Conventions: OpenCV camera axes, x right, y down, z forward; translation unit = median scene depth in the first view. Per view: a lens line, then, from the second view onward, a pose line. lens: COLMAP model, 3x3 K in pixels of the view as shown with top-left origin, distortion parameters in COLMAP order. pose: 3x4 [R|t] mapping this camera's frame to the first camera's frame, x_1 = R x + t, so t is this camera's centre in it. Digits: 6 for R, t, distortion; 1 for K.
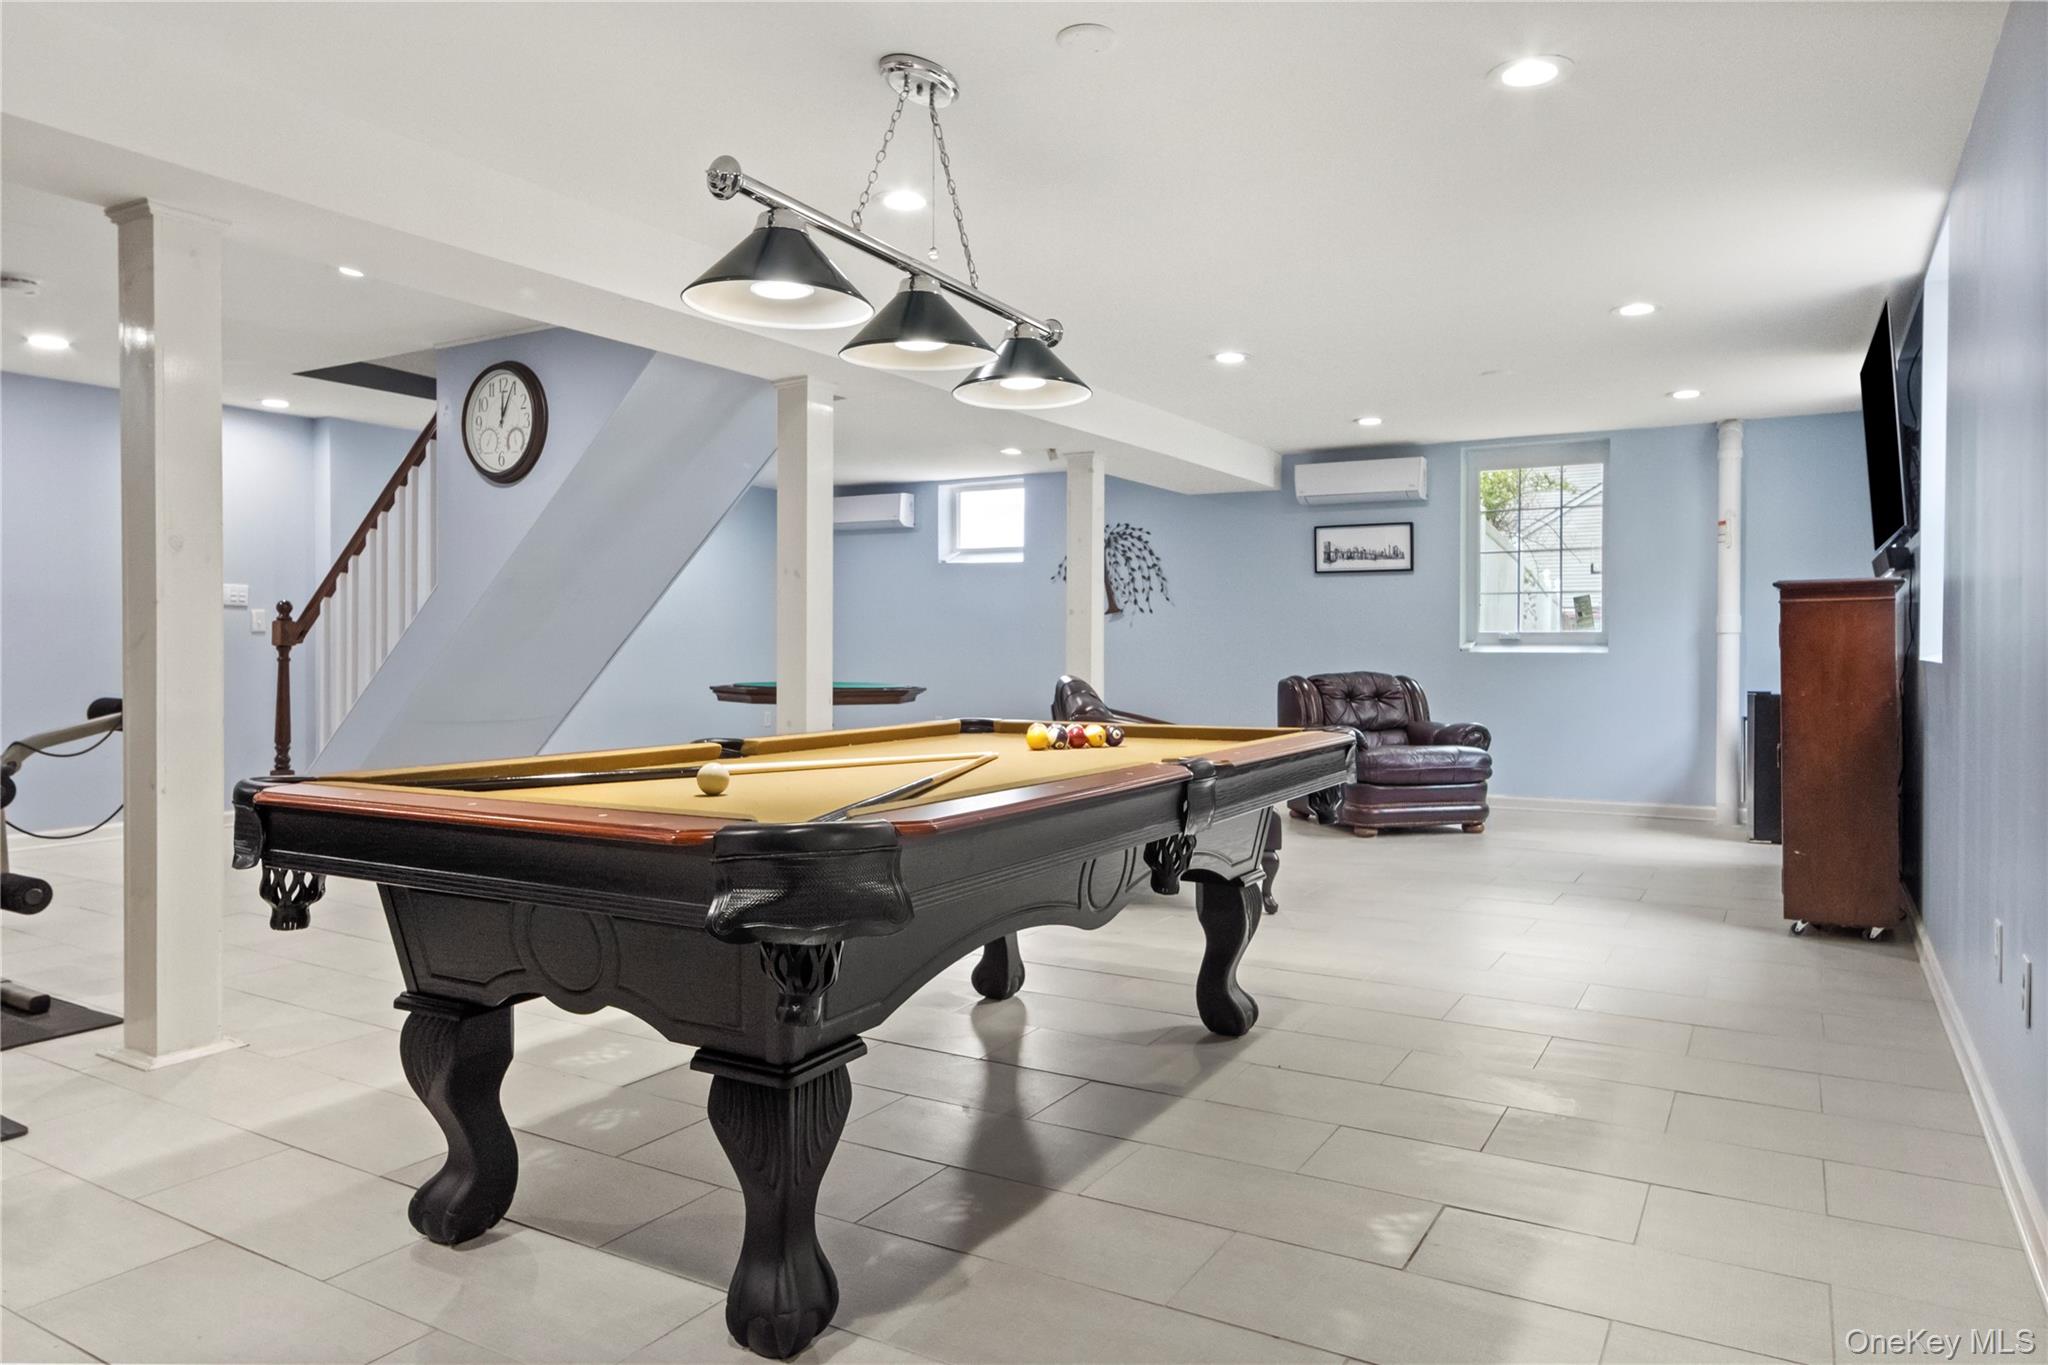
lens RADIAL K [[1301.3, 0, 1037.8], [0, 1301.3, 671.5], [0, 0, 1]] dist [-0.000574, -0.000545]
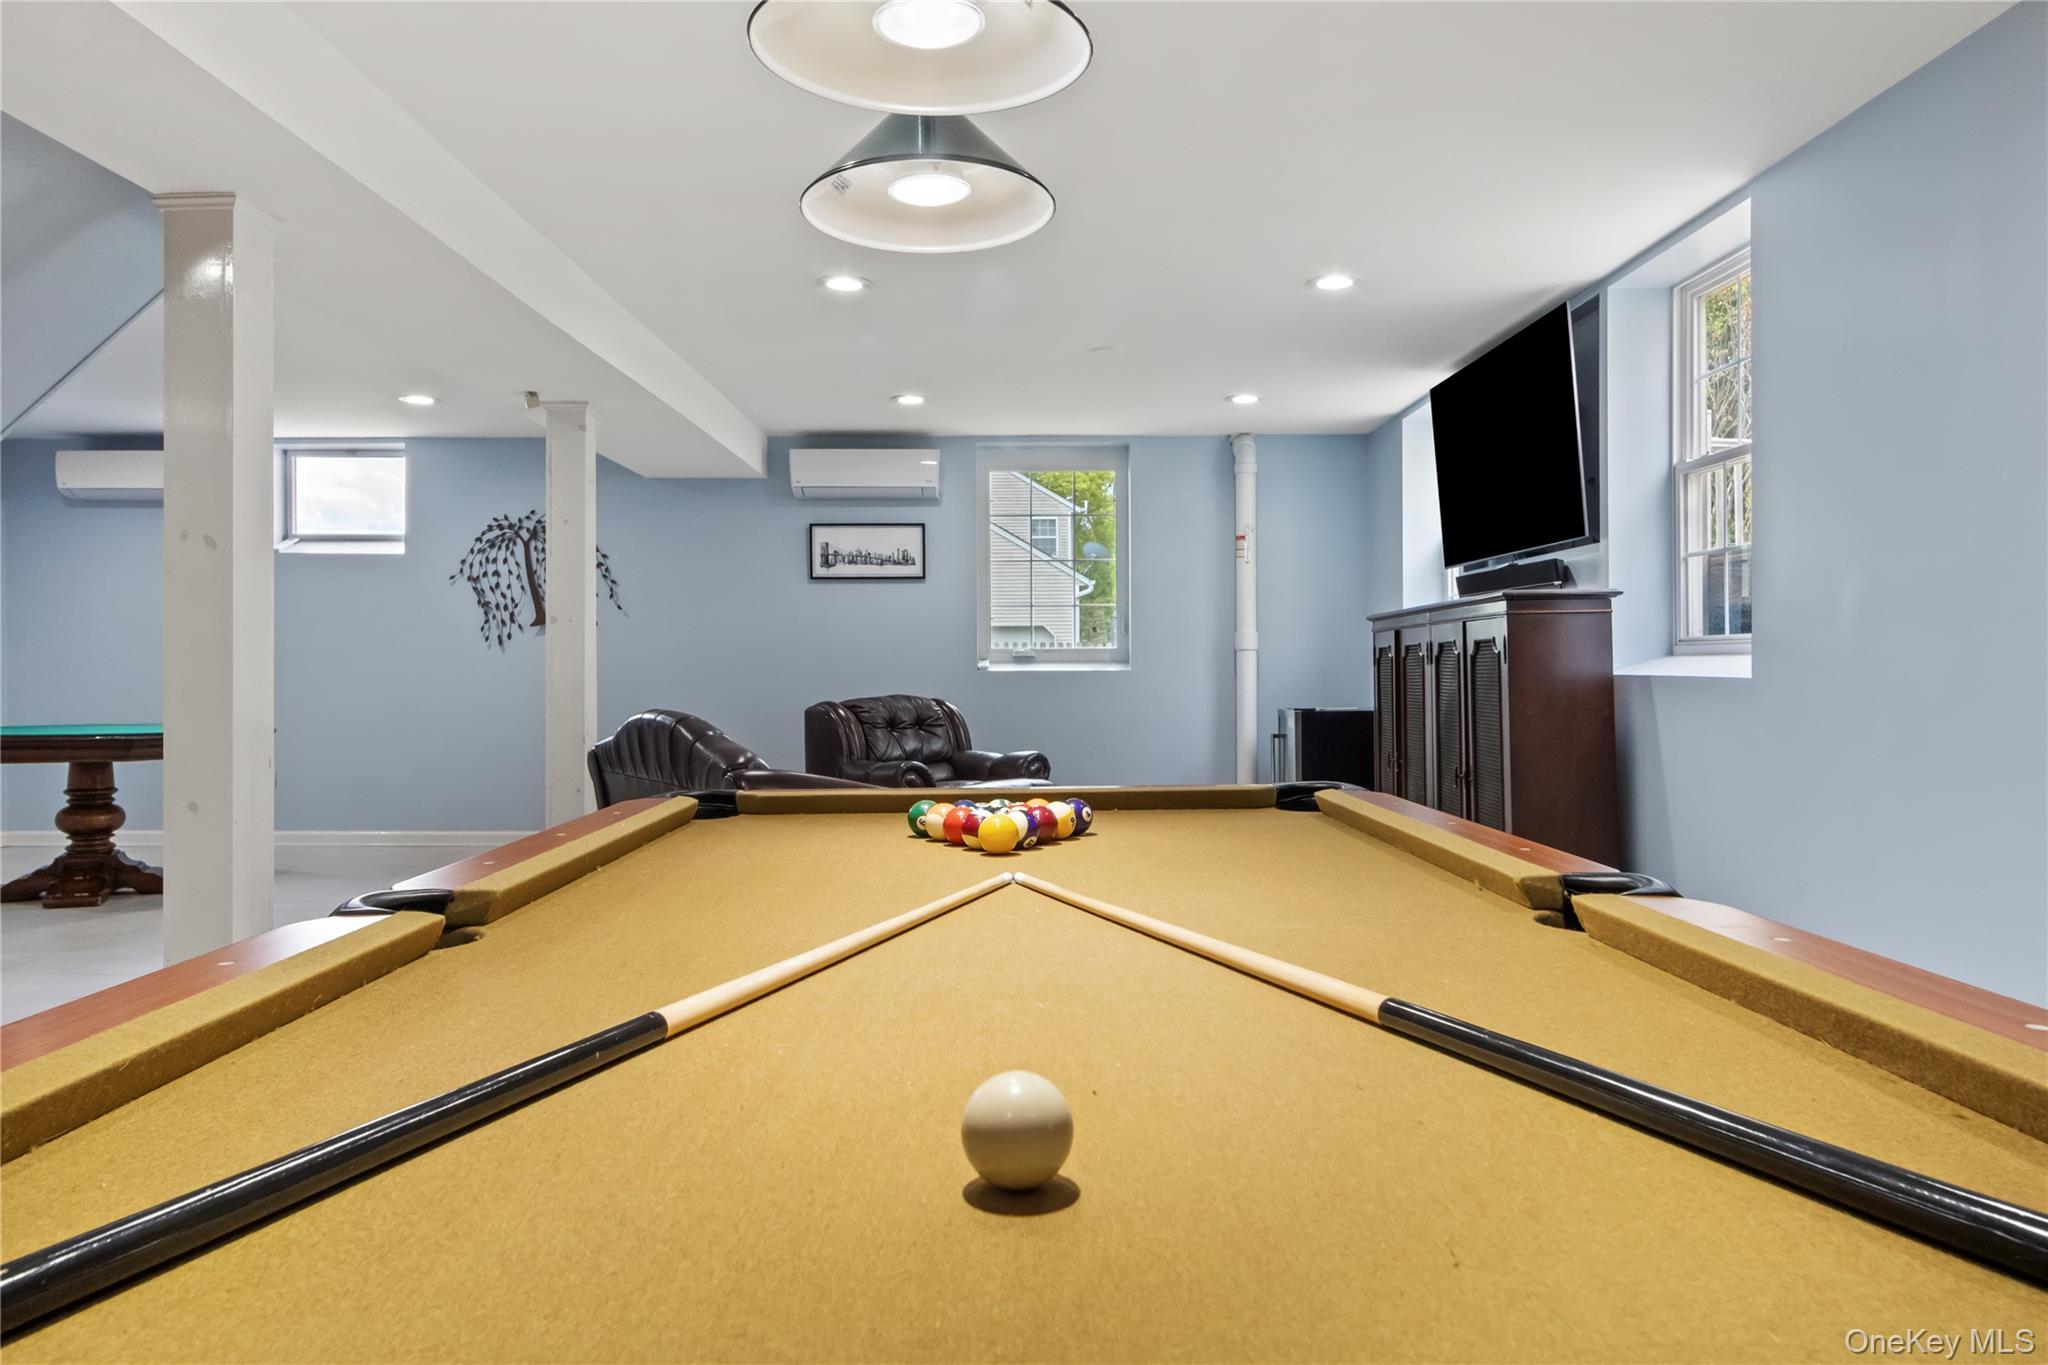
lens RADIAL K [[1301.3, 0, 1010.7], [0, 1301.3, 676.8], [0, 0, 1]] dist [-0.000574, -0.000545]
pose [[0.860084, -0.009795, 0.510058, -0.111943], [0.015317, 0.999861, -0.006629, -0.004562], [-0.509922, 0.013514, 0.860115, 0.216099]]
